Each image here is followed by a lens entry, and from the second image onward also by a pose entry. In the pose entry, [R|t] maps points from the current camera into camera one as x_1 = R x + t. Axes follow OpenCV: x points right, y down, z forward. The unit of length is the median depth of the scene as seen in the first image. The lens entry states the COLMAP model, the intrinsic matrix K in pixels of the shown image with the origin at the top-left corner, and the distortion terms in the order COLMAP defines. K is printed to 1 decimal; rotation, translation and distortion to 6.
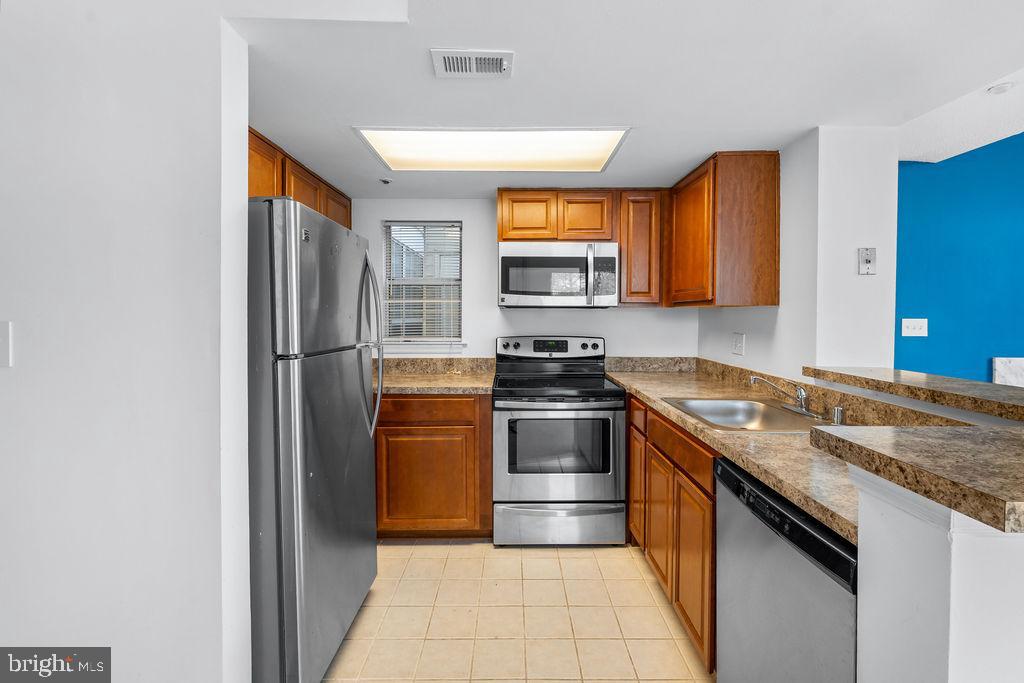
lens RADIAL K [[448.6, 0, 514.3], [0, 448.6, 319.2], [0, 0, 1]] dist [0.000329, -0.000136]
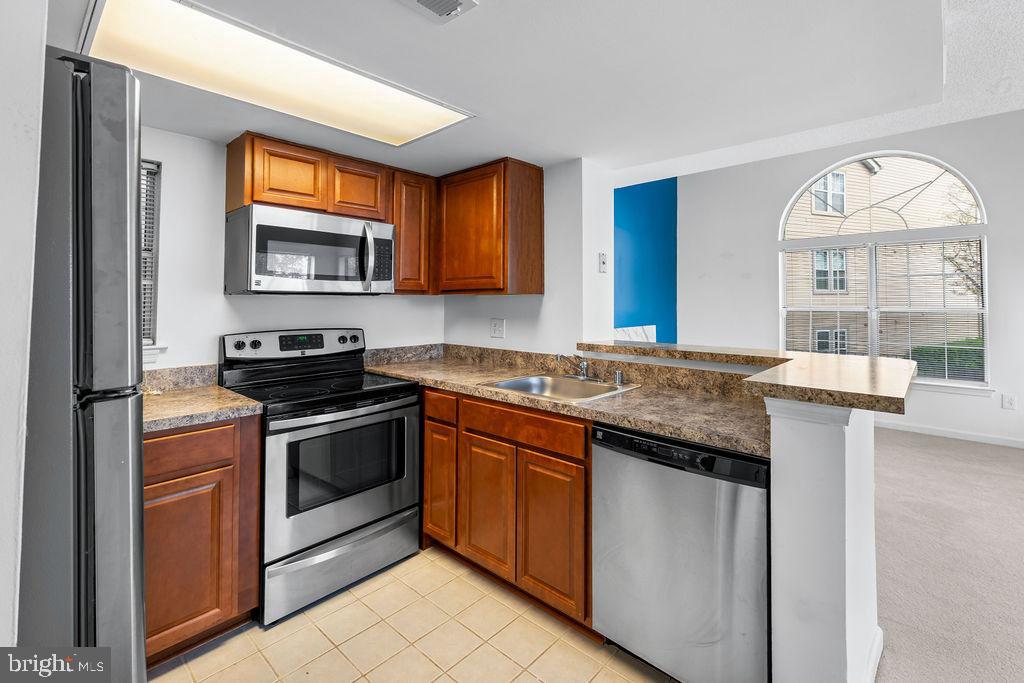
lens RADIAL K [[457.3, 0, 524.2], [0, 457.3, 288.8], [0, 0, 1]] dist [-0.000045, -0.000172]
pose [[0.669292, 0.018423, 0.742771, -0.289606], [0.010634, 0.999353, -0.034370, -0.003270], [-0.742923, 0.030902, 0.668663, 0.172964]]
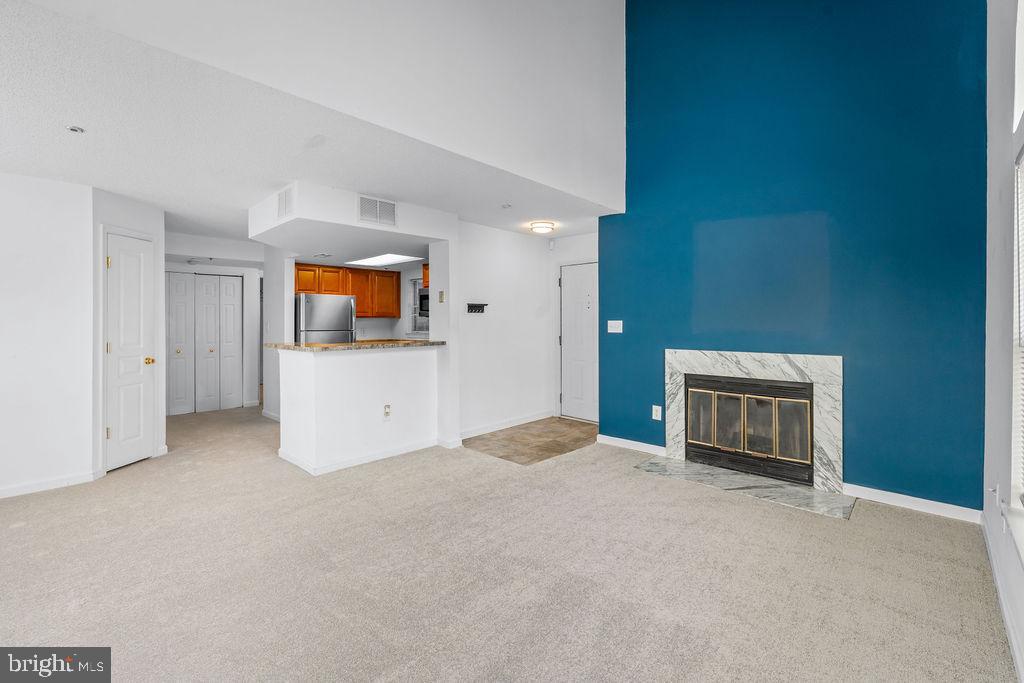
lens RADIAL K [[448.6, 0, 514.3], [0, 448.6, 319.2], [0, 0, 1]] dist [0.000329, -0.000136]
pose [[0.721854, -0.007662, -0.692003, 1.914764], [-0.003204, 0.999891, -0.014413, 0.014460], [0.692038, 0.012621, 0.721751, -0.315025]]
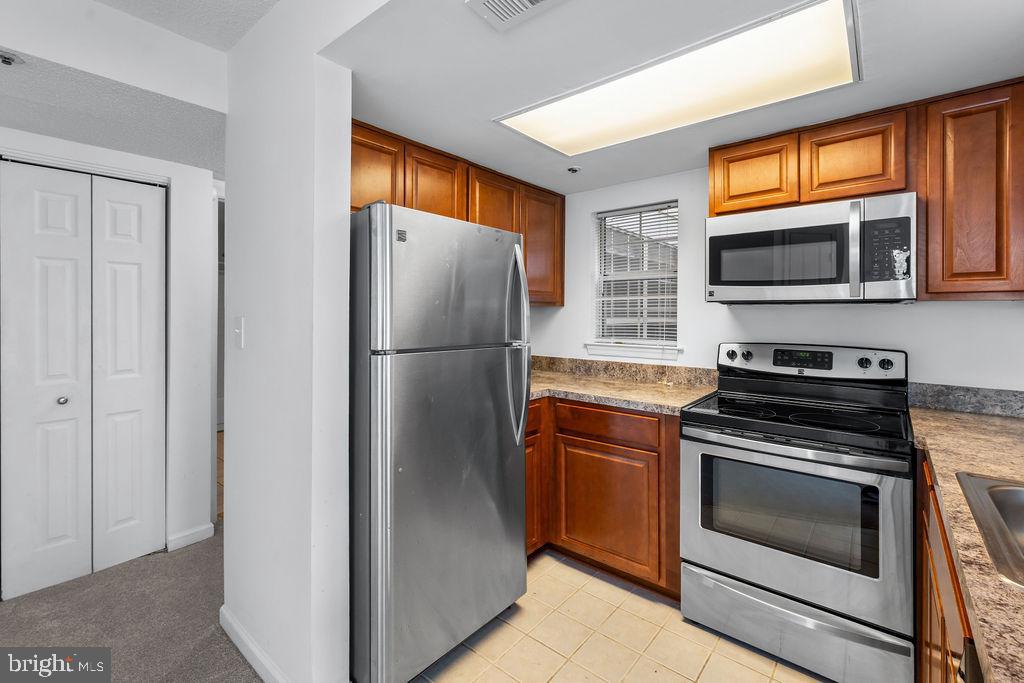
lens RADIAL K [[449.0, 0, 509.5], [0, 449.0, 310.8], [0, 0, 1]] dist [-0.000448, -0.000161]
pose [[0.760318, -0.003434, -0.649542, 0.207505], [-0.008297, 0.999853, -0.014998, -0.000037], [0.649498, 0.016792, 0.760178, 0.202099]]
